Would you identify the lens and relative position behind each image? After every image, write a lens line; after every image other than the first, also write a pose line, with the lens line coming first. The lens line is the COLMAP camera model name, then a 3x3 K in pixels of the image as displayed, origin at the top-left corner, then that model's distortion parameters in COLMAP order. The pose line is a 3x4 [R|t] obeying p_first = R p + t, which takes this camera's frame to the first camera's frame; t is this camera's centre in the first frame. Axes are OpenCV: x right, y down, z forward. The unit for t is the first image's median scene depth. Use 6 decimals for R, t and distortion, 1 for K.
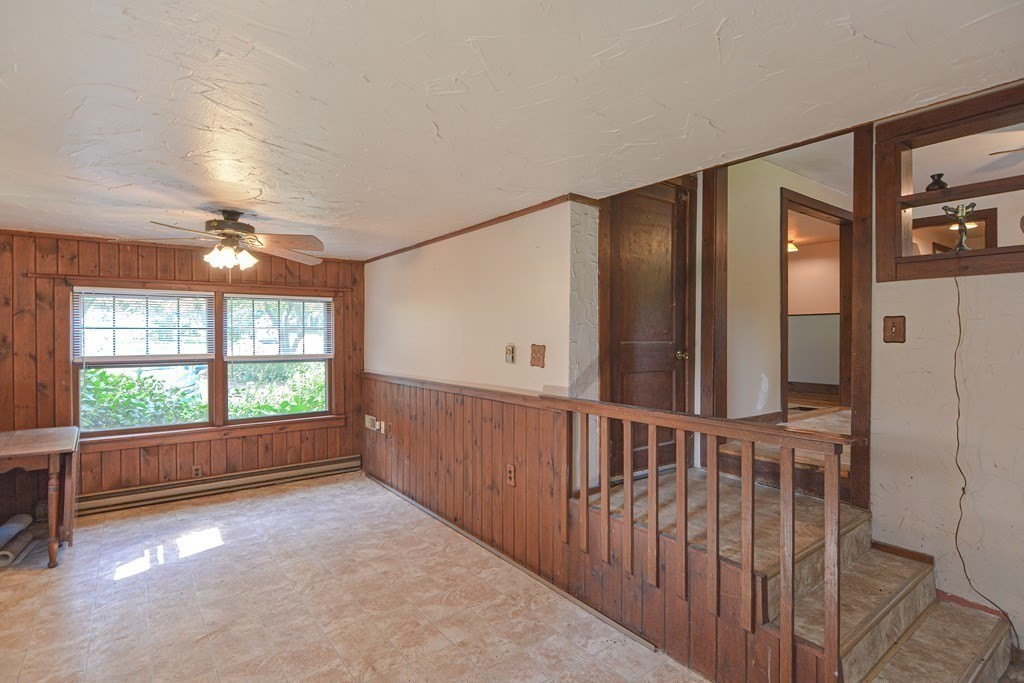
lens RADIAL K [[492.1, 0, 512.0], [0, 492.1, 341.5], [0, 0, 1]] dist [-0.000841, -0.000645]
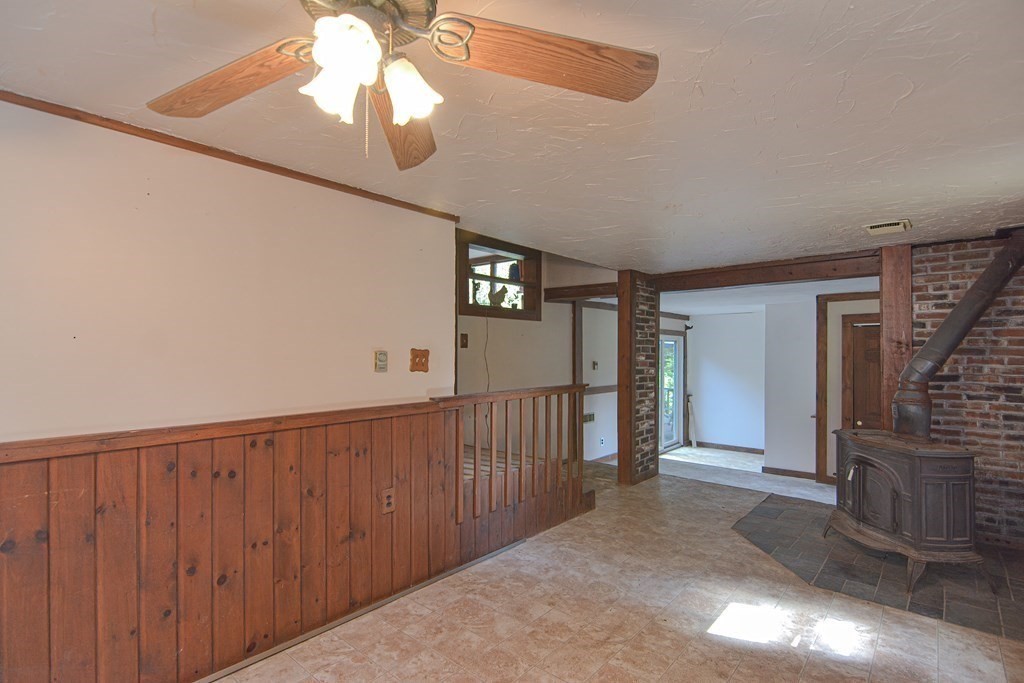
lens RADIAL K [[489.6, 0, 511.1], [0, 489.6, 345.9], [0, 0, 1]] dist [-0.002348, -0.008646]
pose [[-0.193153, 0.010231, 0.981115, -0.927331], [0.007702, 0.999931, -0.008911, 0.009578], [-0.981138, 0.005835, -0.193218, 0.993887]]
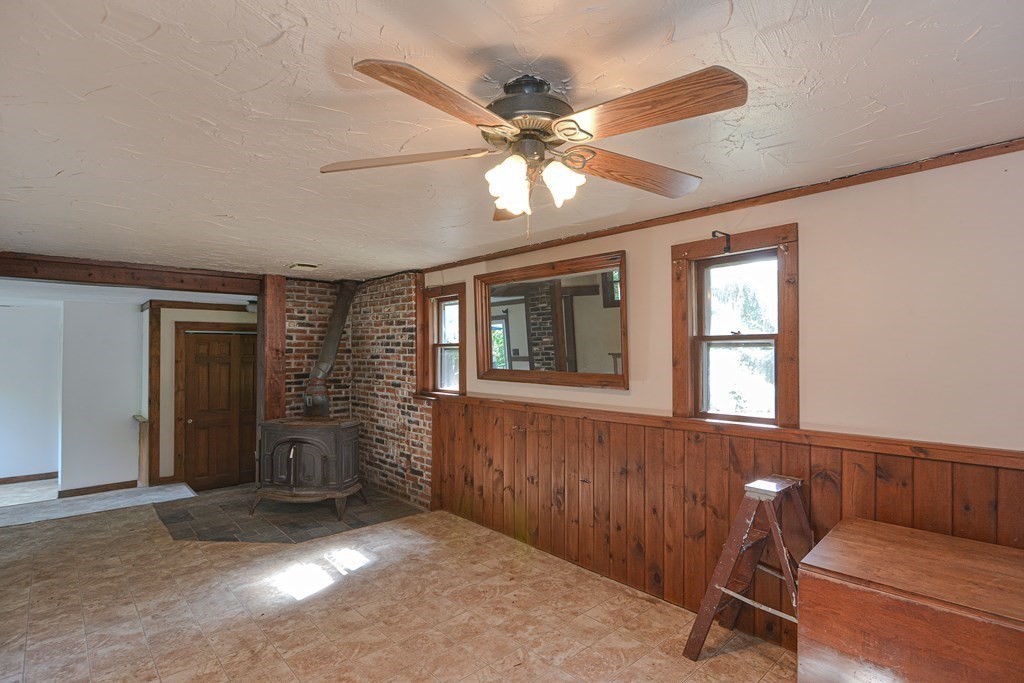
lens RADIAL K [[503.5, 0, 509.5], [0, 503.5, 346.4], [0, 0, 1]] dist [-0.000725, -0.007973]
pose [[-0.996633, -0.003423, -0.081918, -0.532034], [-0.003216, 0.999991, -0.002667, -0.013062], [0.081927, -0.002394, -0.996635, 1.516662]]
